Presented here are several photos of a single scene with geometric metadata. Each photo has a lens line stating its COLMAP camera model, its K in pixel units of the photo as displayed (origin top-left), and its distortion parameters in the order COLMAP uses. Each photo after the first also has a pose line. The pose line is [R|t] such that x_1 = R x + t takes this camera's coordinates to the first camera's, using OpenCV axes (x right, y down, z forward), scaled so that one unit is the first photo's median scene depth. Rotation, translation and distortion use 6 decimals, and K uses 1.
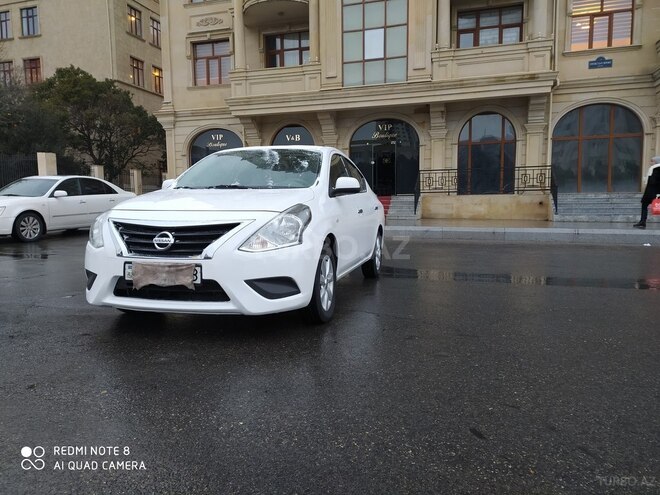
lens RADIAL K [[485.9, 0, 330.0], [0, 485.9, 247.5], [0, 0, 1]] dist [0.077370, -0.068167]
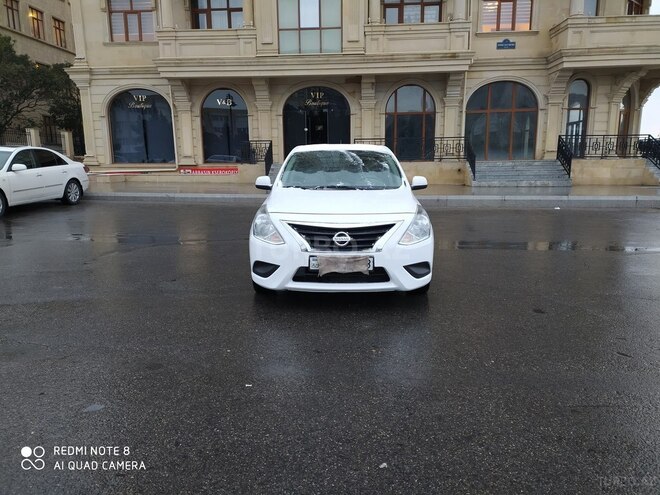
lens RADIAL K [[480.9, 0, 334.1], [0, 480.9, 247.2], [0, 0, 1]] dist [0.074678, -0.064692]
pose [[0.974676, -0.039870, 0.220038, -0.104086], [0.020430, 0.995739, 0.089930, -0.017471], [-0.222686, -0.083158, 0.971337, -0.041363]]
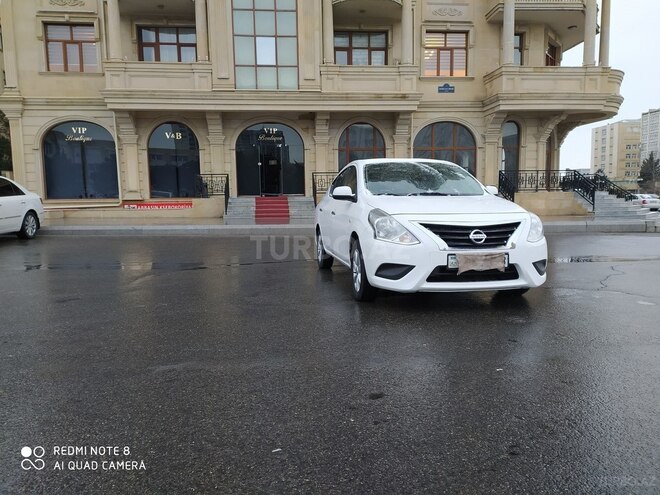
lens RADIAL K [[480.9, 0, 334.1], [0, 480.9, 247.2], [0, 0, 1]] dist [0.074678, -0.064692]
pose [[0.921973, -0.043353, 0.384819, -0.194034], [0.042025, 0.999046, 0.011865, -0.002746], [-0.384966, 0.005233, 0.922916, -0.009633]]
